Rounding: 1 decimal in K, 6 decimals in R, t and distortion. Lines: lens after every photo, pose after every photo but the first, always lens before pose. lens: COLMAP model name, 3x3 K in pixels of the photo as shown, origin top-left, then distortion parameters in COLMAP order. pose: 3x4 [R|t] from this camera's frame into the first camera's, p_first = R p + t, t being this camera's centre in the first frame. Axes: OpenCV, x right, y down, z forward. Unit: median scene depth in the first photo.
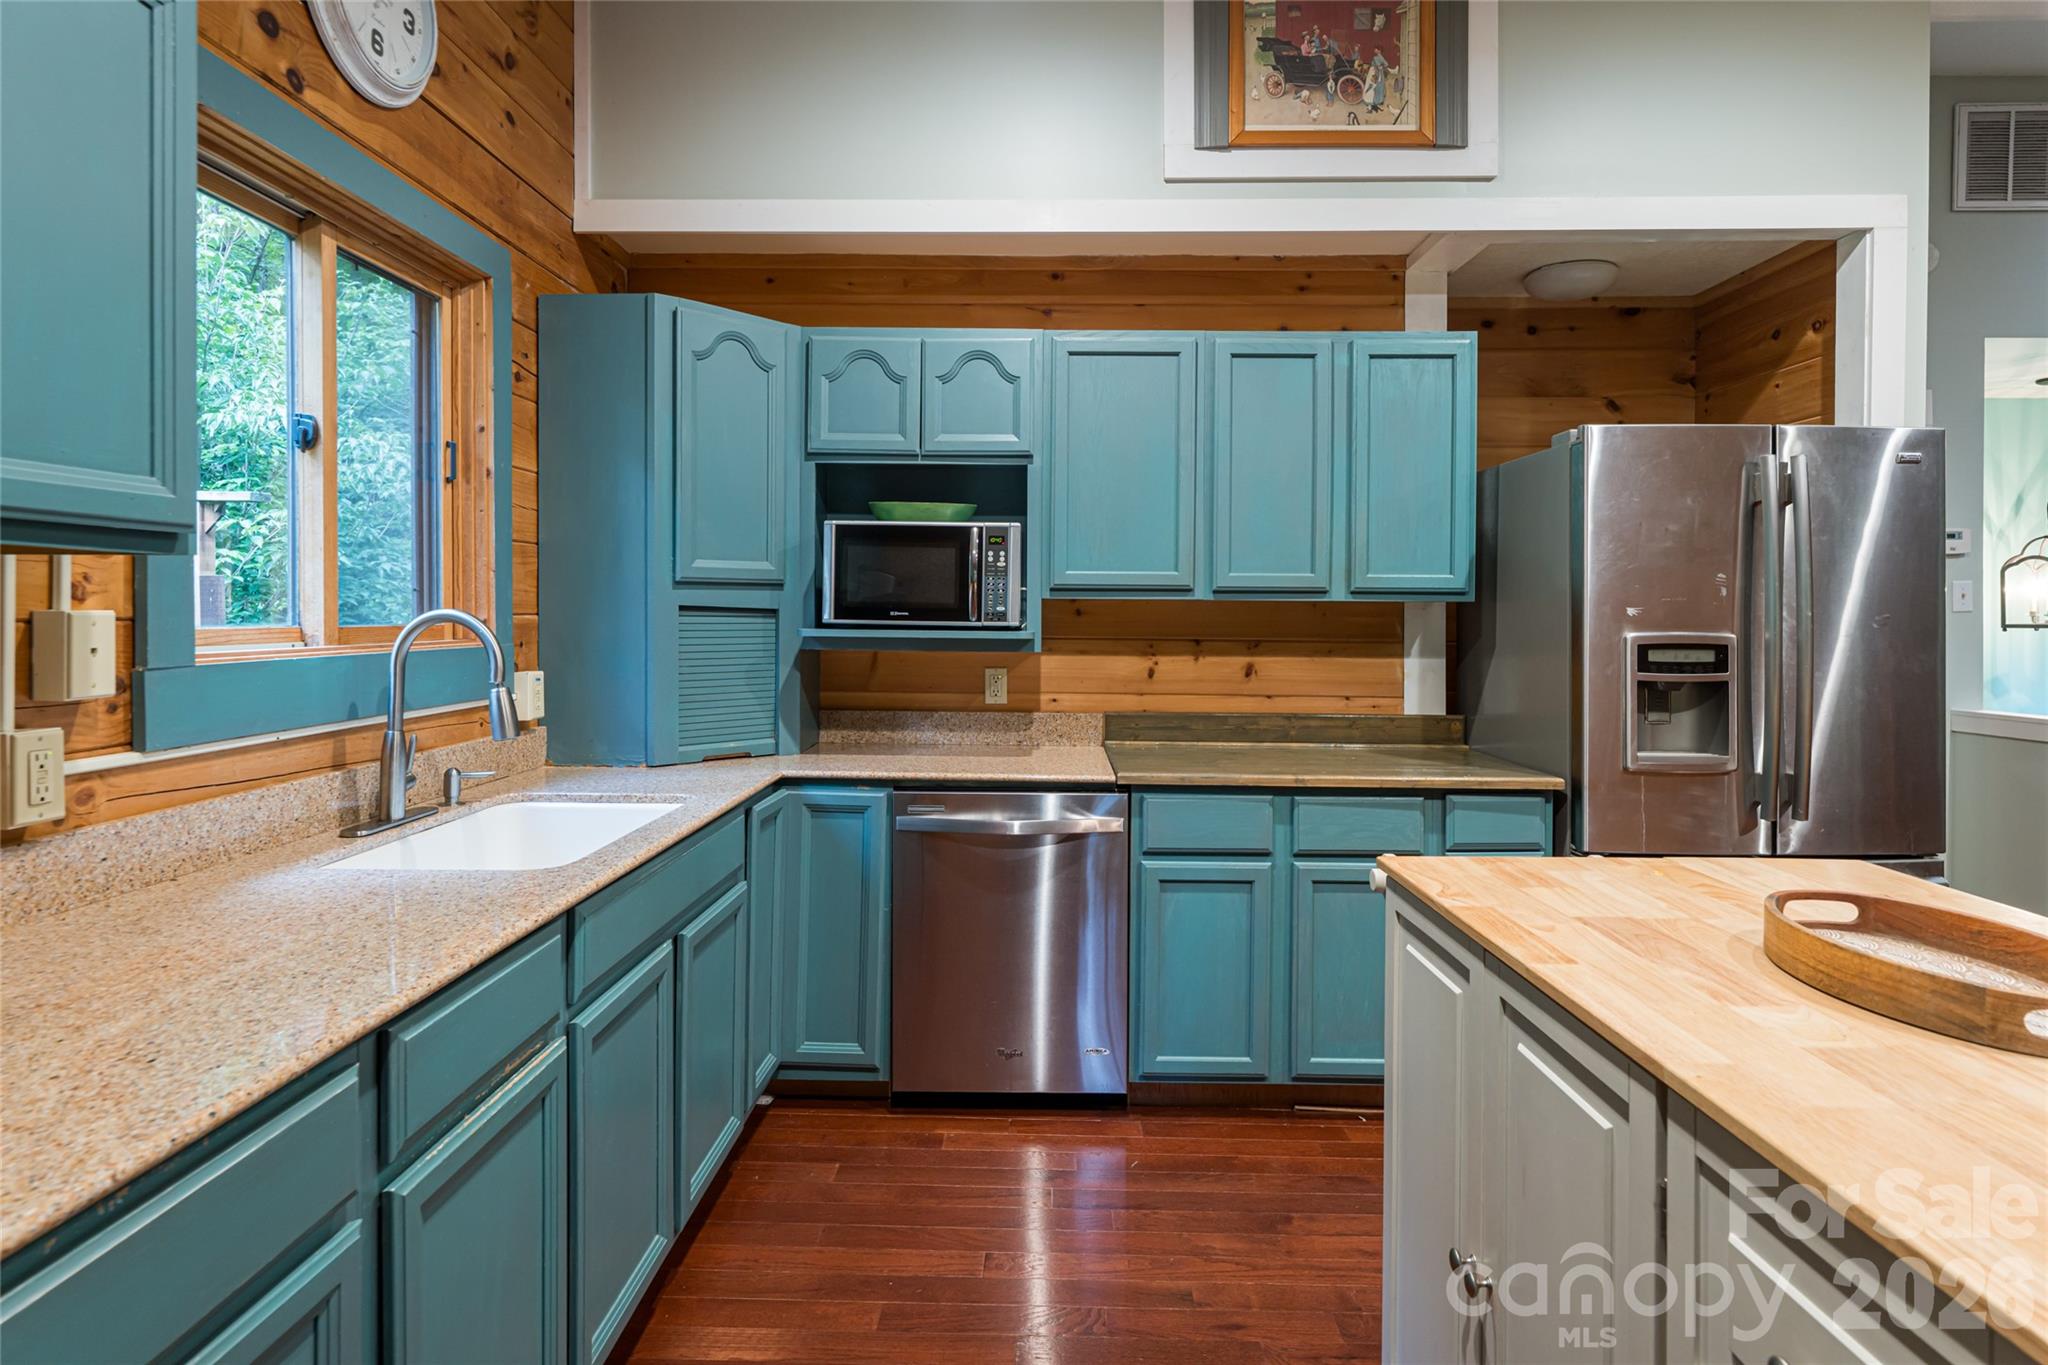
lens RADIAL K [[1075.7, 0, 1019.0], [0, 1075.7, 613.2], [0, 0, 1]] dist [0.003549, -0.000518]
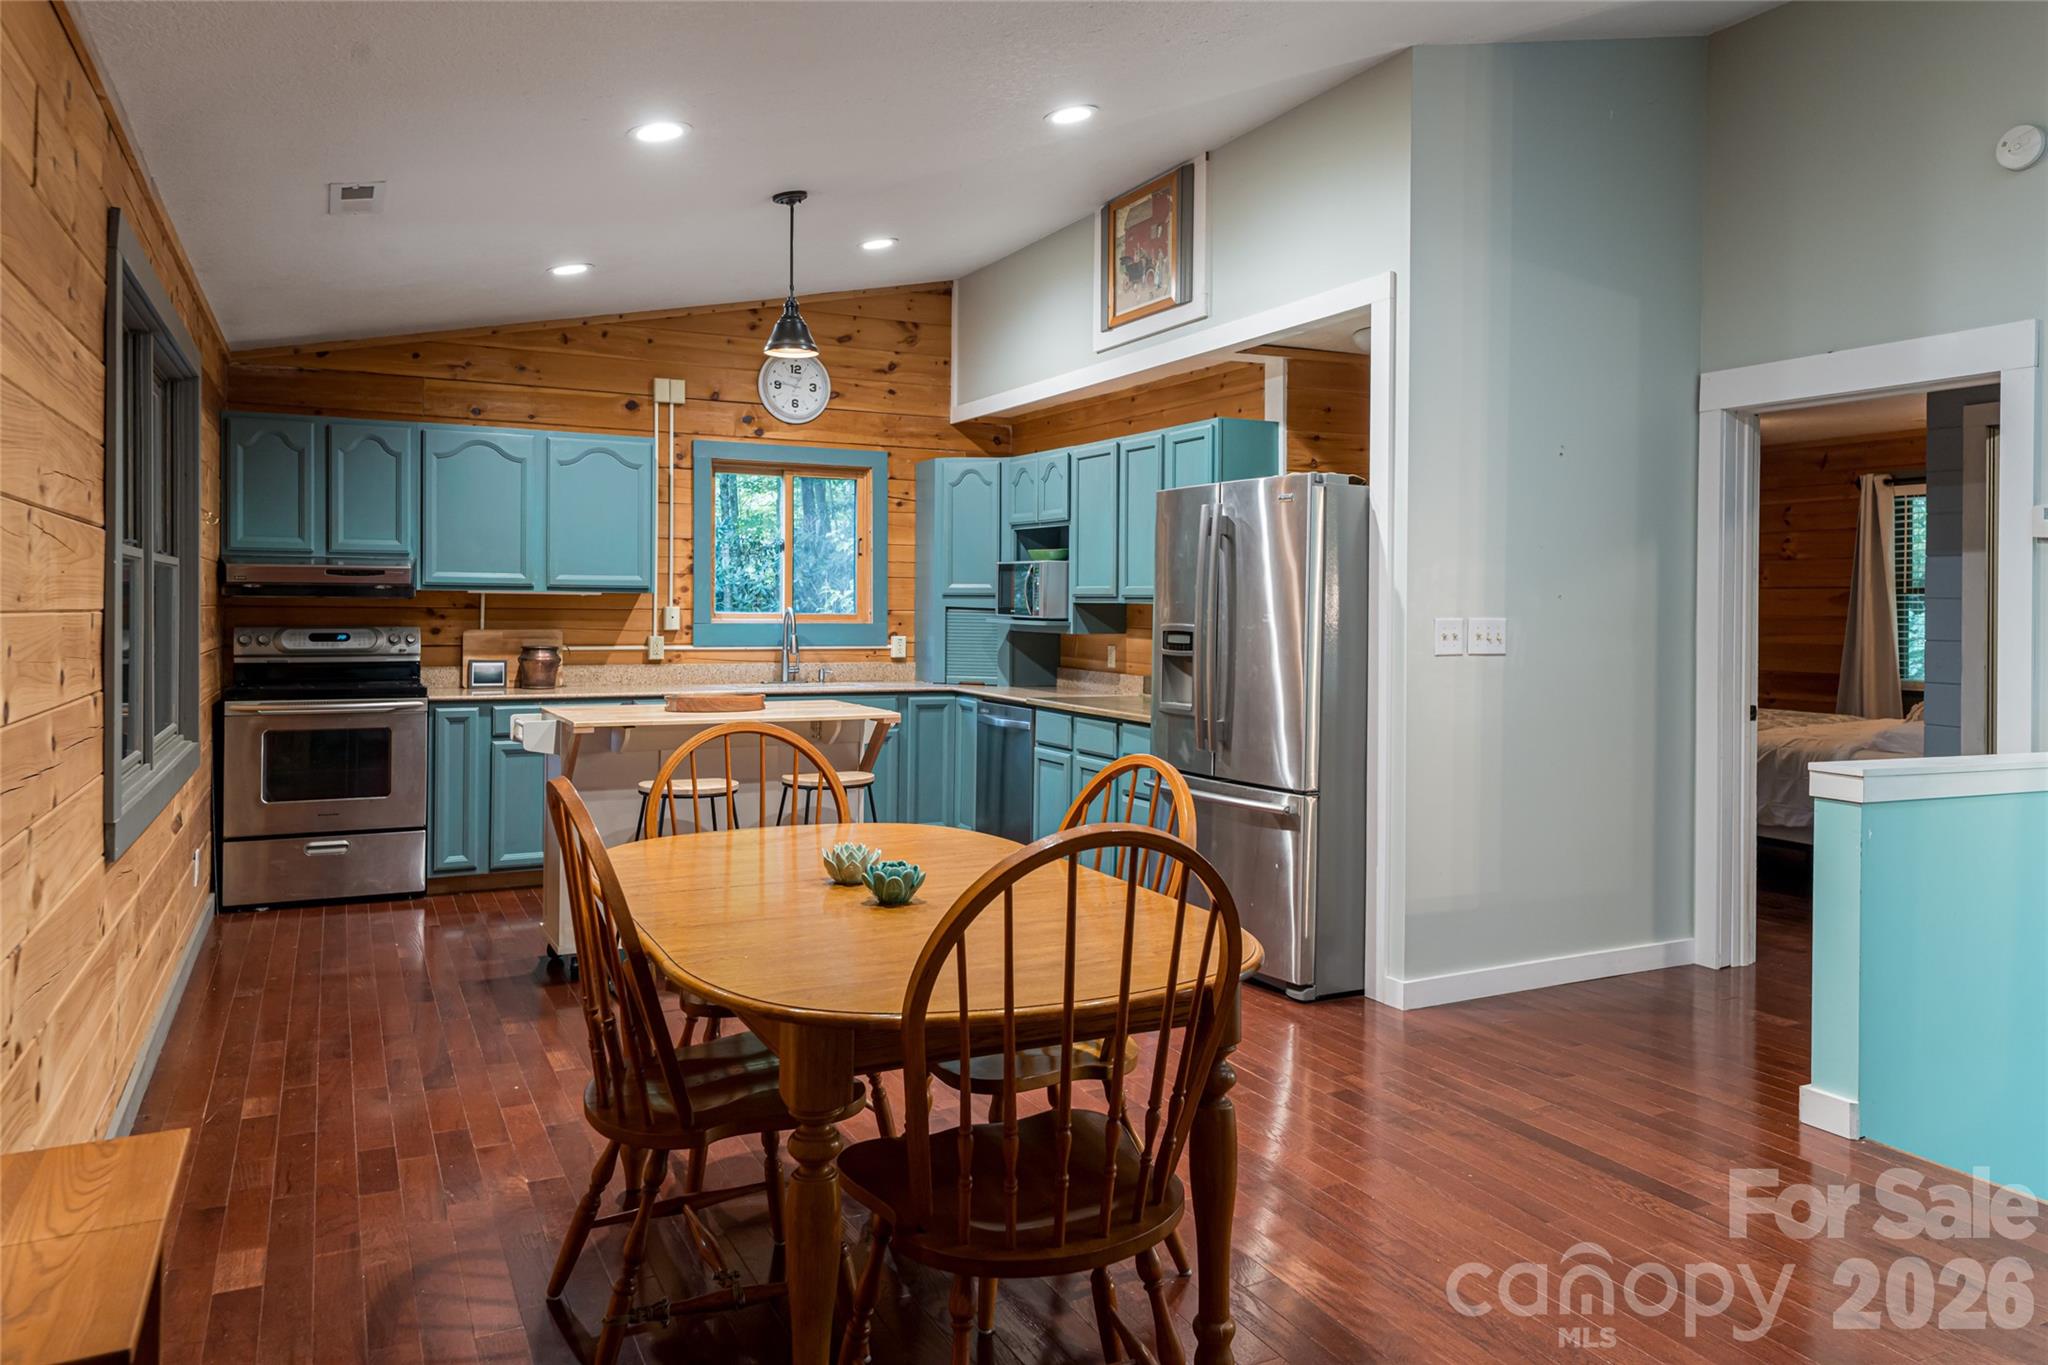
lens RADIAL K [[1379.5, 0, 1056.7], [0, 1379.5, 625.1], [0, 0, 1]] dist [0.003178, 0.000312]
pose [[0.484268, 0.010517, -0.874856, 2.010189], [-0.009126, 0.999934, 0.006969, 0.007361], [0.874872, 0.004609, 0.484332, -0.093158]]
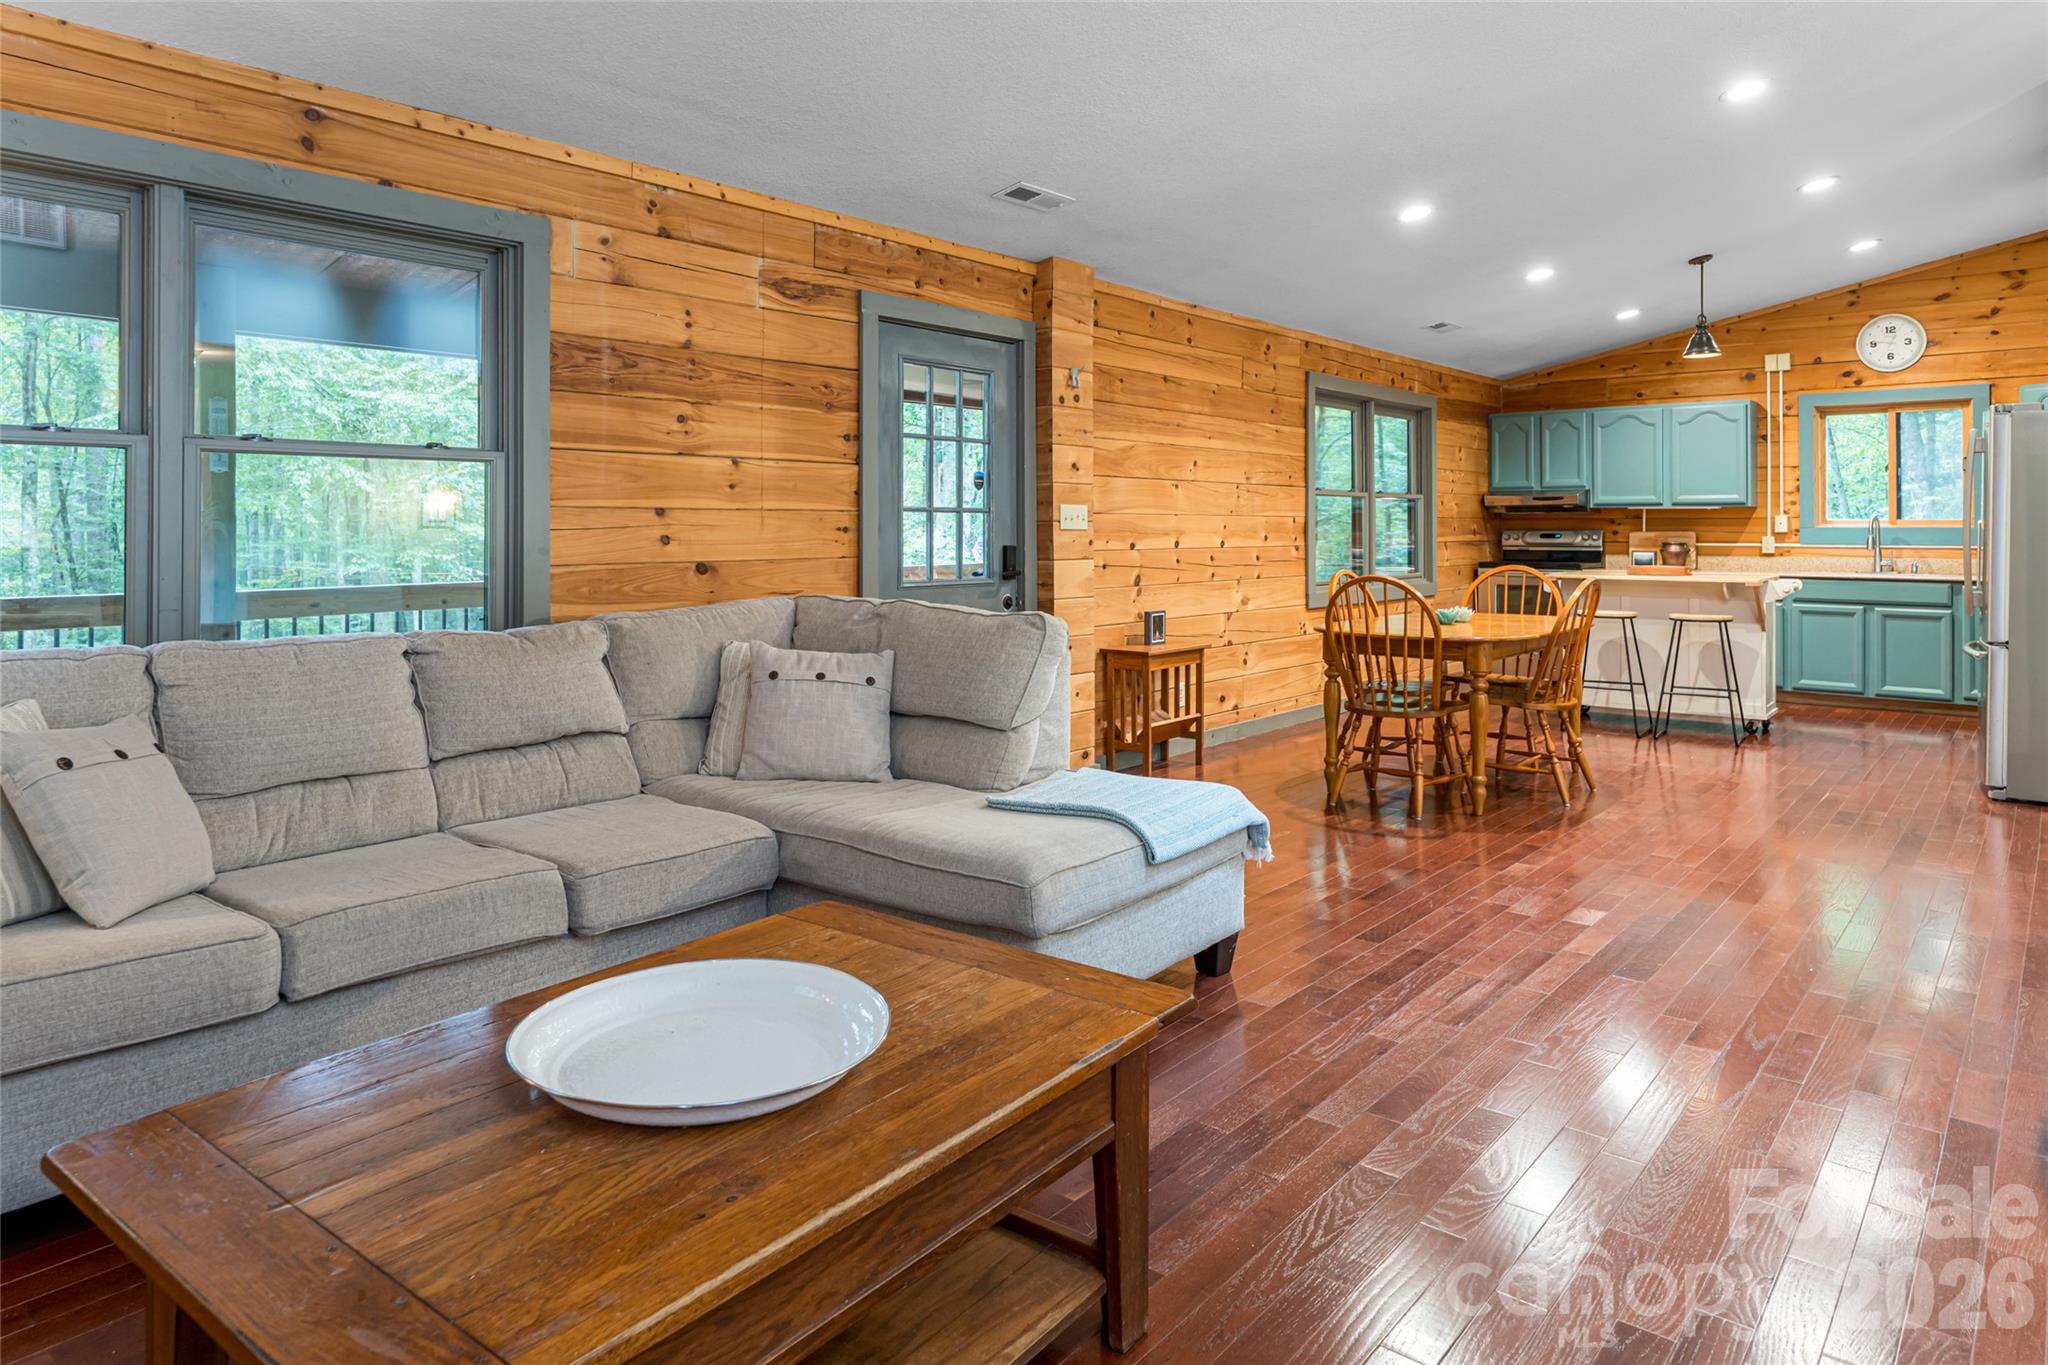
lens RADIAL K [[1310.0, 0, 1015.4], [0, 1310.0, 526.1], [0, 0, 1]] dist [0.000082, -0.000022]
pose [[-0.606334, -0.002736, -0.795205, 3.258666], [-0.002418, 0.999996, -0.001597, 0.033375], [0.795206, 0.000954, -0.606338, 0.934000]]
